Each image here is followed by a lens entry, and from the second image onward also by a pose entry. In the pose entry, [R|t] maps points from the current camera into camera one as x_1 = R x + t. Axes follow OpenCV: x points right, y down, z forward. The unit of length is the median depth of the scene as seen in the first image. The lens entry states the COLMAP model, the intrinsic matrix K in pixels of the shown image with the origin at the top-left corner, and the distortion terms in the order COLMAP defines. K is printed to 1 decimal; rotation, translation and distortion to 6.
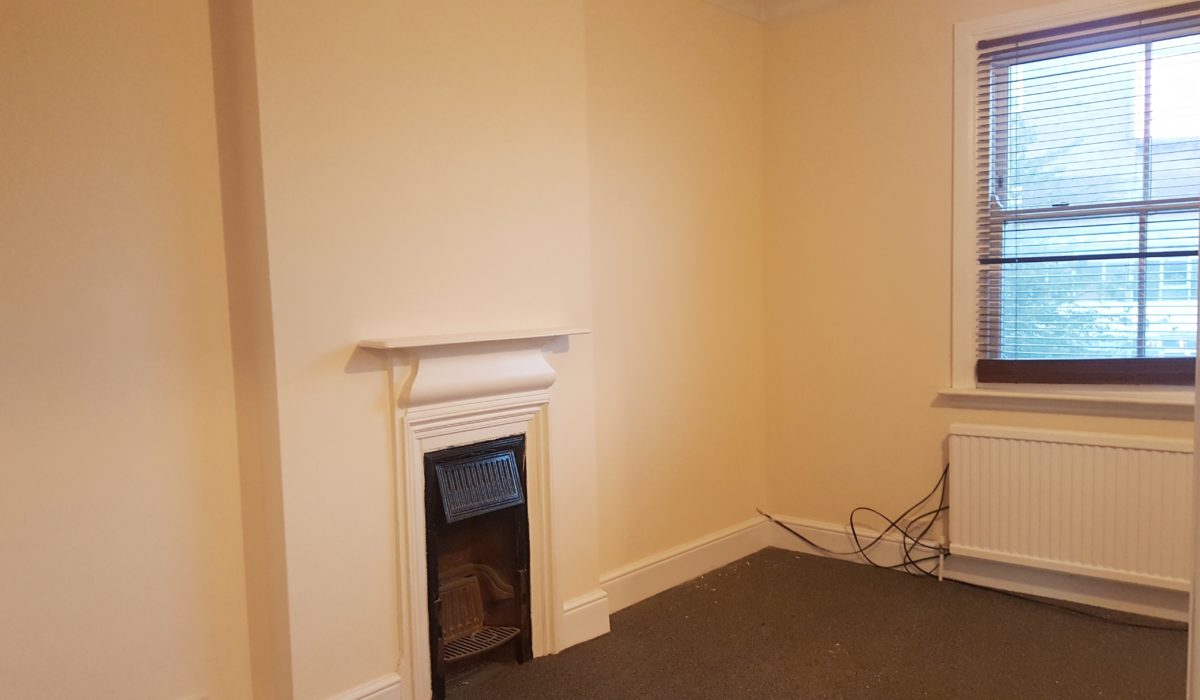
lens RADIAL K [[932.0, 0, 597.9], [0, 932.0, 373.3], [0, 0, 1]] dist [0.100494, -0.161469]
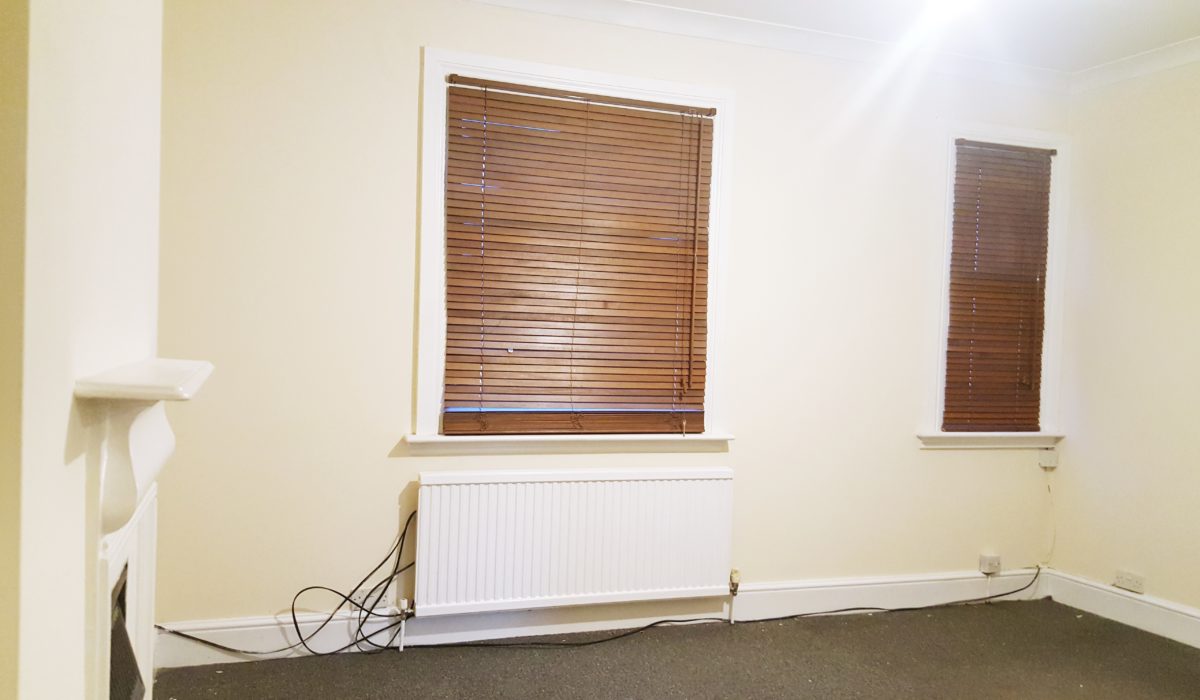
lens RADIAL K [[932.0, 0, 597.9], [0, 932.0, 373.3], [0, 0, 1]] dist [0.100494, -0.161469]
pose [[0.447322, 0.023731, 0.894058, -0.354775], [0.024984, 0.998926, -0.039014, -0.004072], [-0.894024, 0.039789, 0.446249, 0.416977]]
